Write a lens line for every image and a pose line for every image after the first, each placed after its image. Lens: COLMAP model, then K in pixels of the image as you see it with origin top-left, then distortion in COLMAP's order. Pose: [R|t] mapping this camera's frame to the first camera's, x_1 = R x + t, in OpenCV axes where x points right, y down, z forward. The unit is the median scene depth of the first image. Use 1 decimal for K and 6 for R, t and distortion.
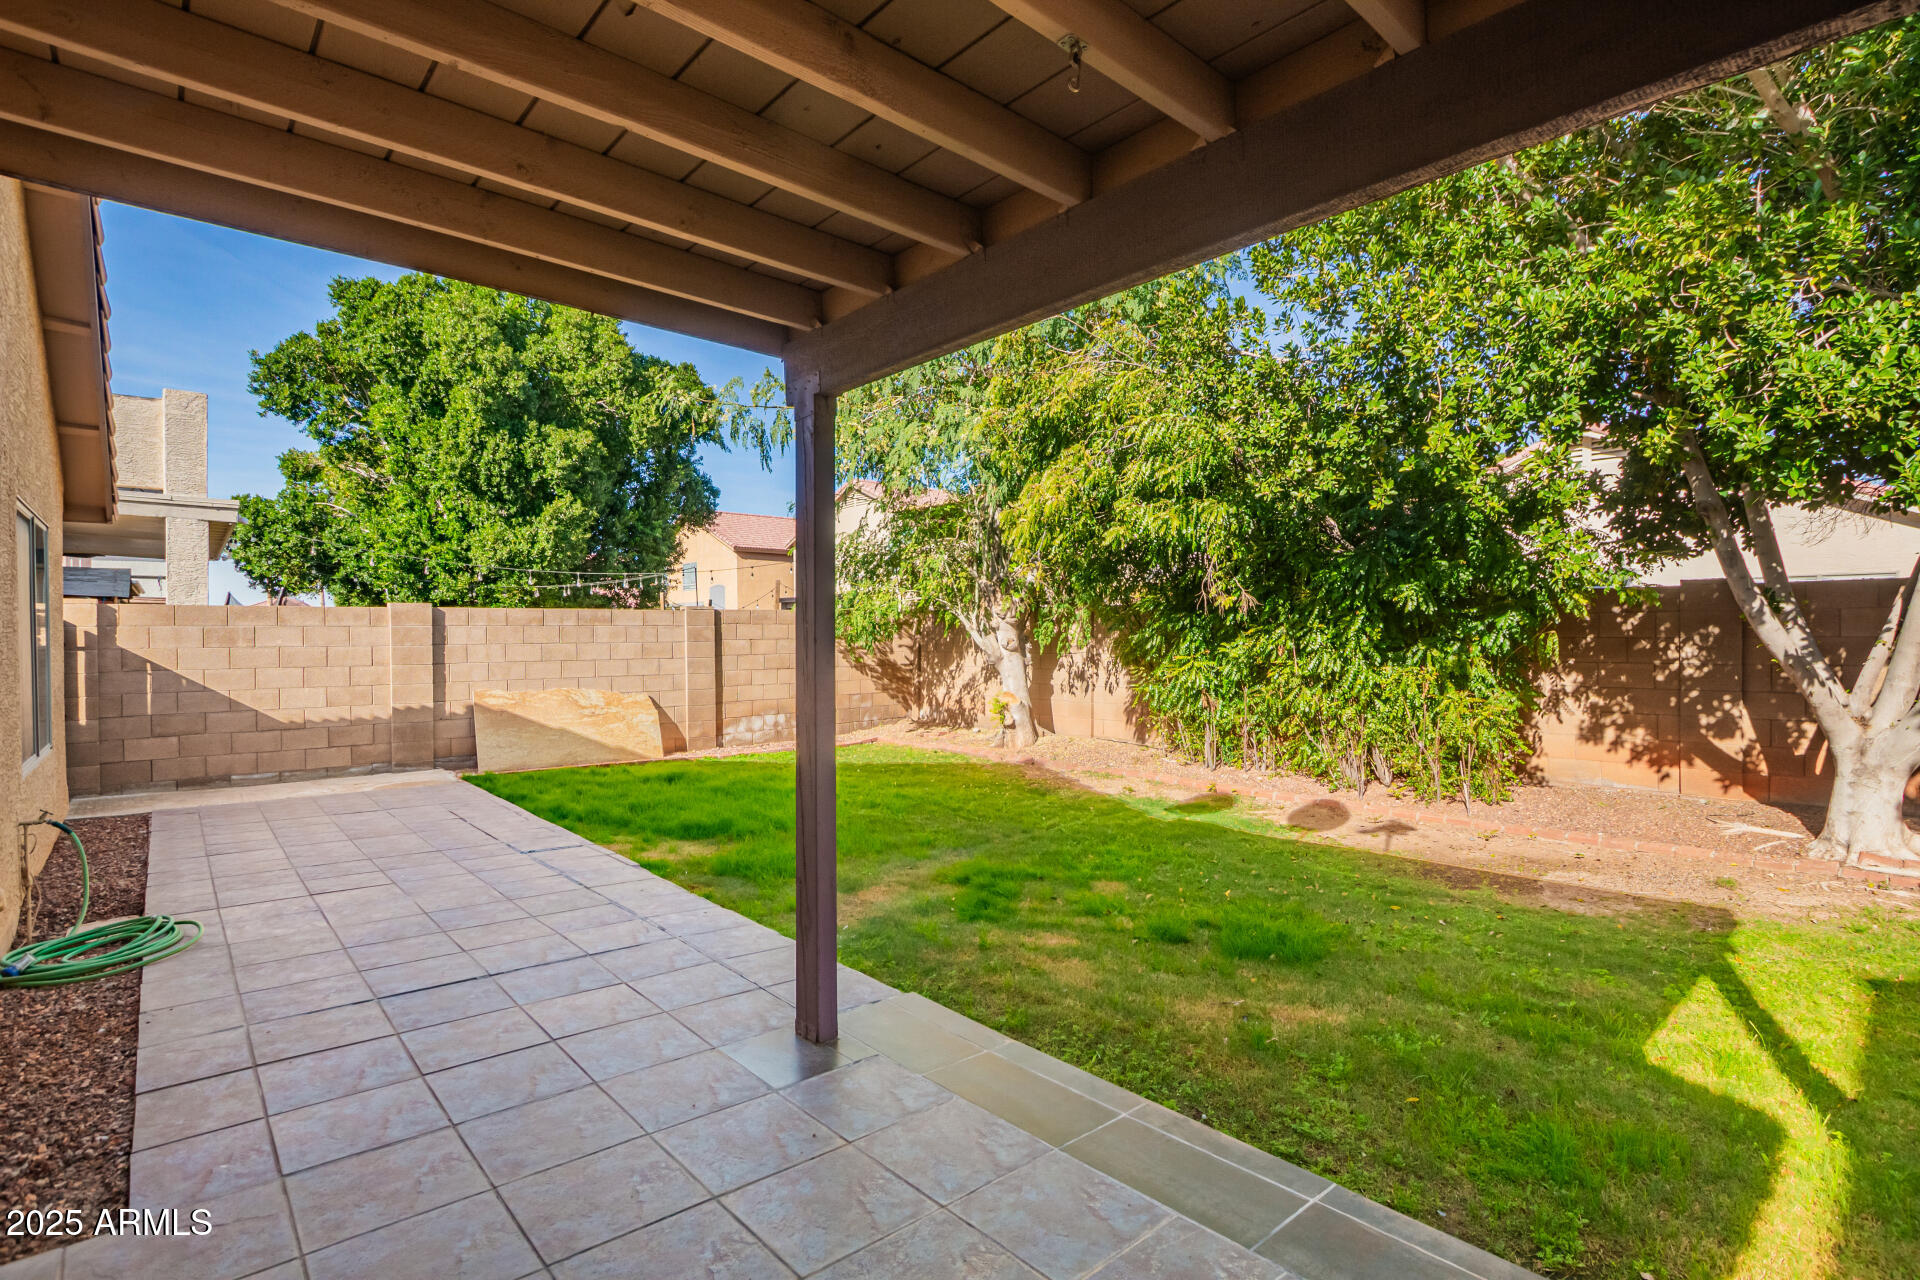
lens RADIAL K [[905.3, 0, 967.0], [0, 905.3, 635.4], [0, 0, 1]] dist [0.011375, -0.005059]
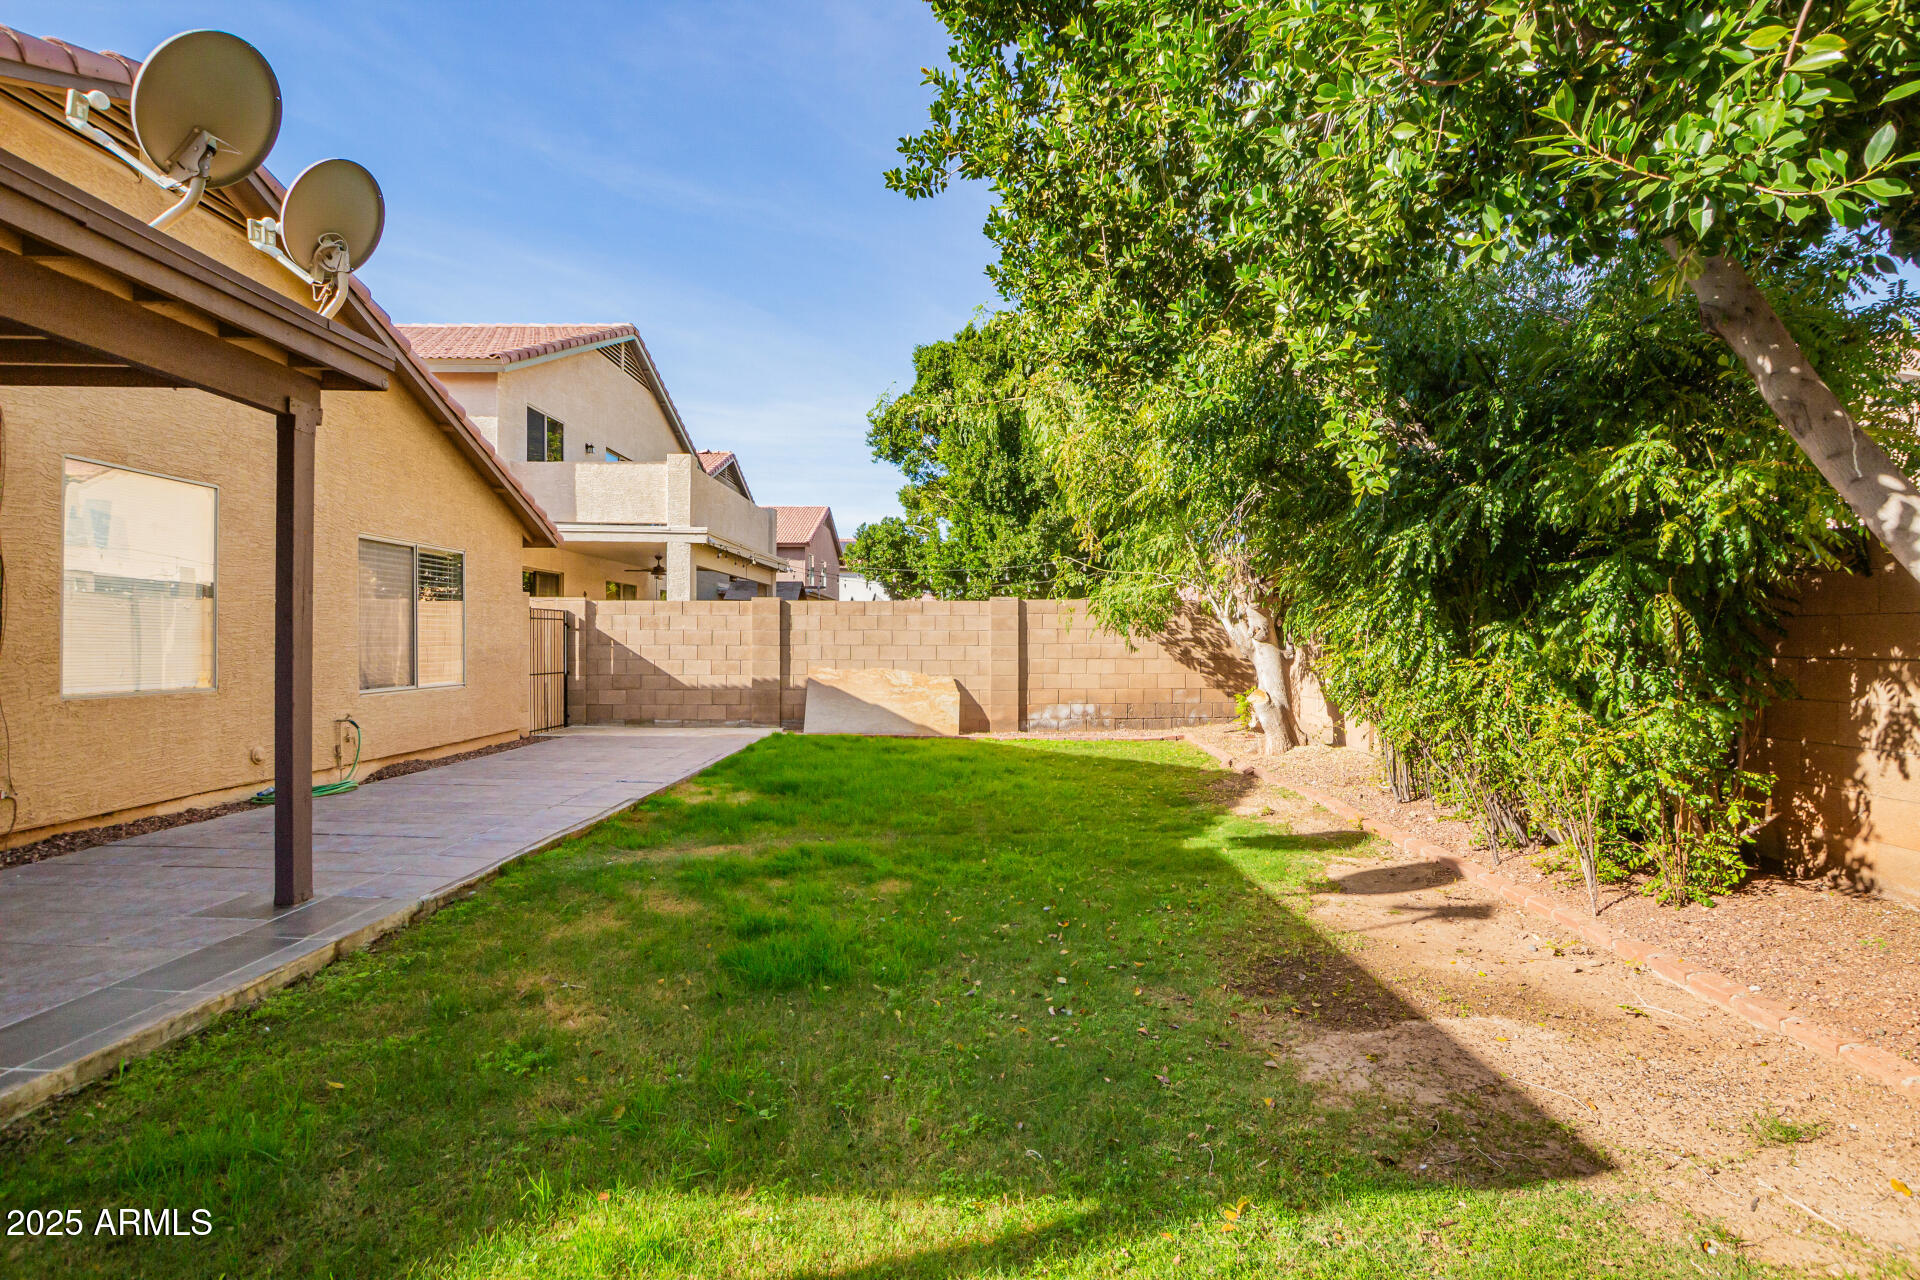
lens RADIAL K [[905.3, 0, 965.0], [0, 905.3, 635.6], [0, 0, 1]] dist [0.011375, -0.005059]
pose [[0.763470, 0.006601, -0.645809, 0.386747], [-0.006866, 0.999974, 0.002105, 0.011787], [0.645807, 0.002827, 0.763496, 0.175793]]
